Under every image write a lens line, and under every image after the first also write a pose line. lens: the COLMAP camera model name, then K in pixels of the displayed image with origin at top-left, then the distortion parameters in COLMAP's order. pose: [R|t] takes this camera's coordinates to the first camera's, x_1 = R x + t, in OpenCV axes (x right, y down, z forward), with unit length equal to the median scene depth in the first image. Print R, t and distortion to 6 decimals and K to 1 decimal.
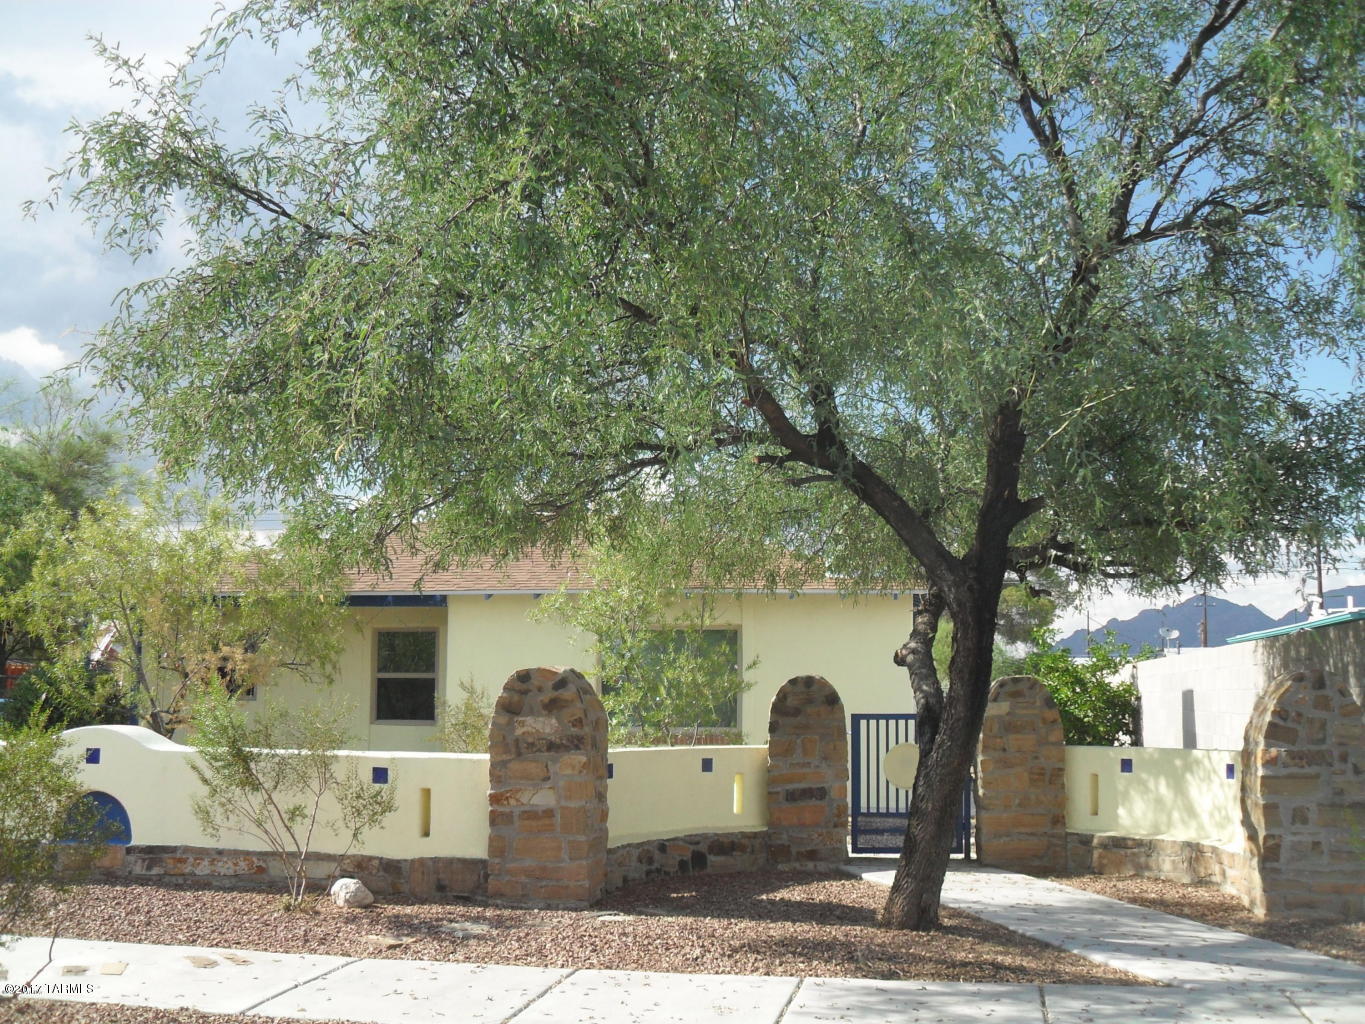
lens RADIAL K [[1418.5, 0, 680.0], [0, 1418.5, 532.5], [0, 0, 1]] dist [-0.201340, 0.213031]
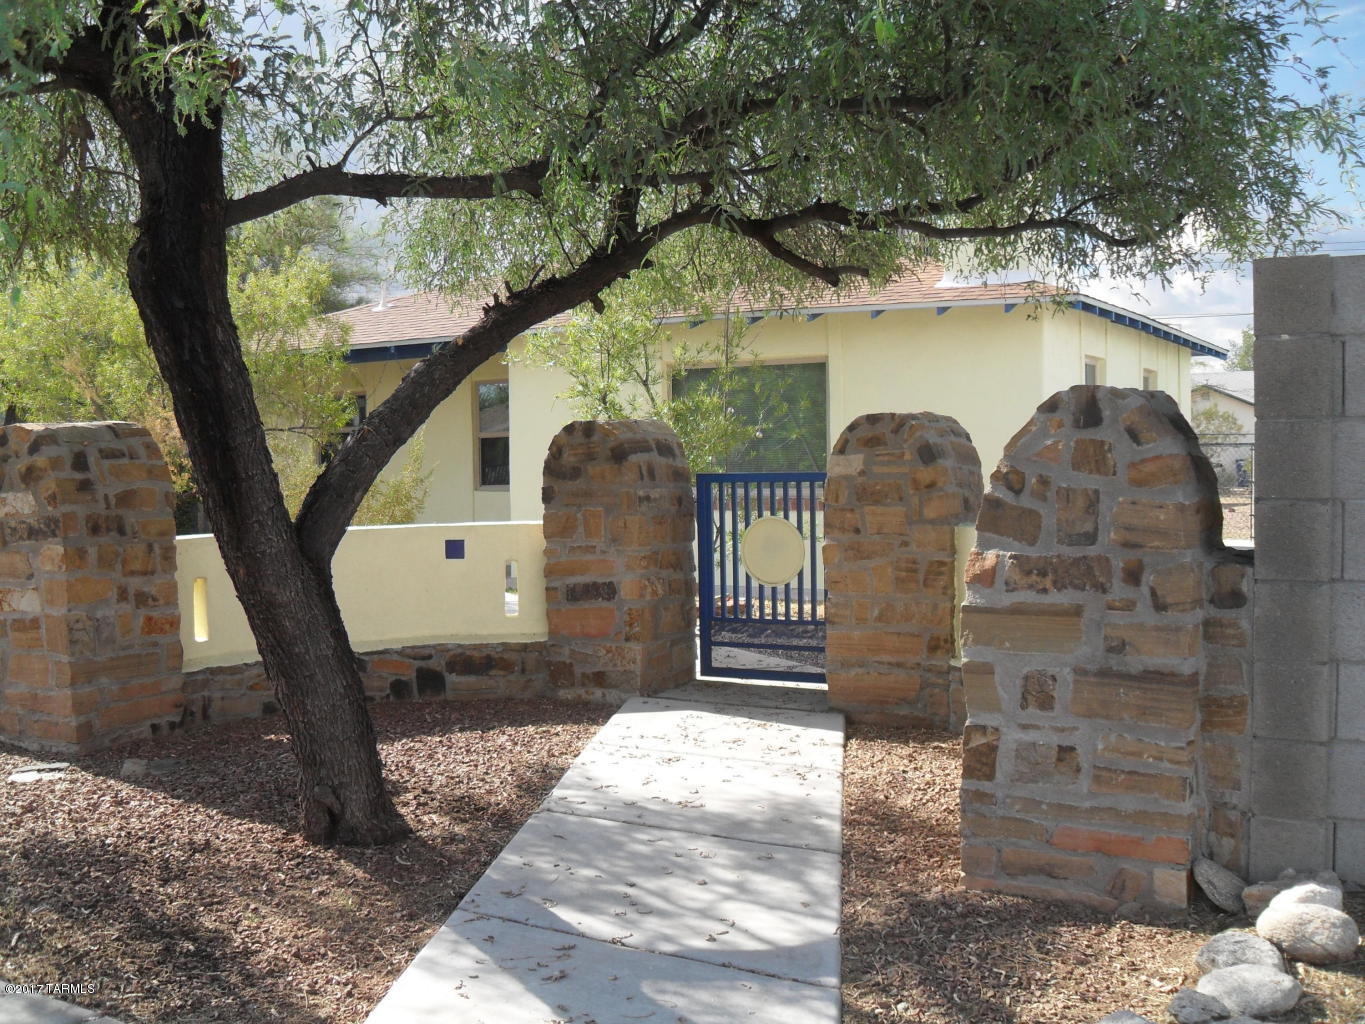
lens RADIAL K [[1418.5, 0, 680.0], [0, 1418.5, 532.5], [0, 0, 1]] dist [-0.201340, 0.213031]
pose [[0.927909, -0.001267, -0.372804, 0.398723], [0.065470, 0.985007, 0.159609, 0.050282], [0.367013, -0.172510, 0.914080, 0.393761]]
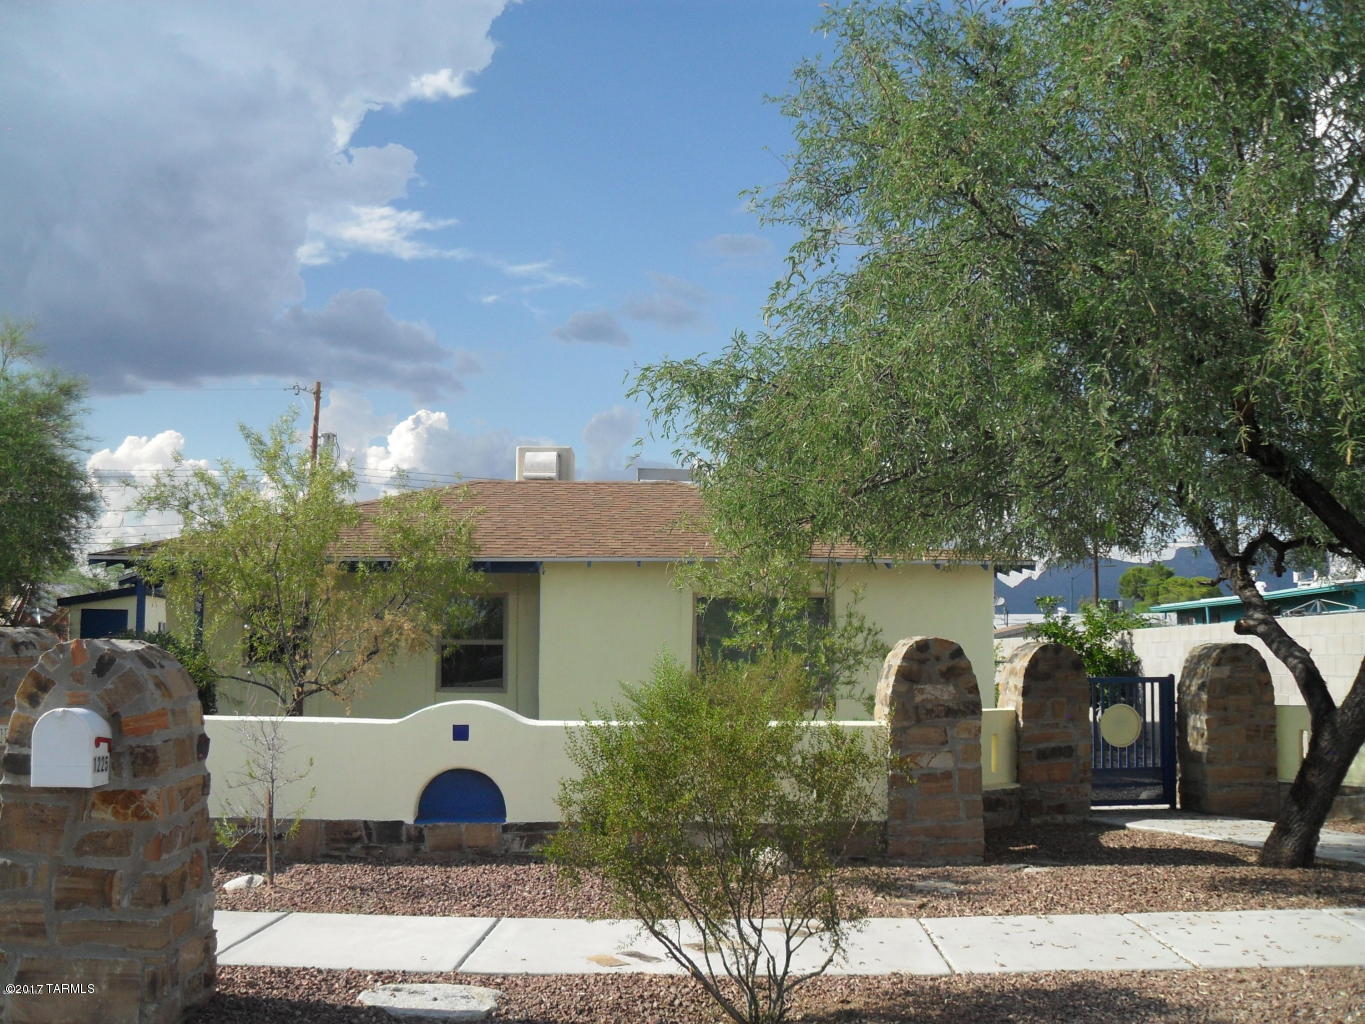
lens RADIAL K [[1418.5, 0, 680.0], [0, 1418.5, 532.5], [0, 0, 1]] dist [-0.201340, 0.213031]
pose [[0.984009, 0.013119, 0.177637, -0.395579], [-0.017840, 0.999528, 0.025010, -0.004781], [-0.177225, -0.027779, 0.983778, 0.002283]]
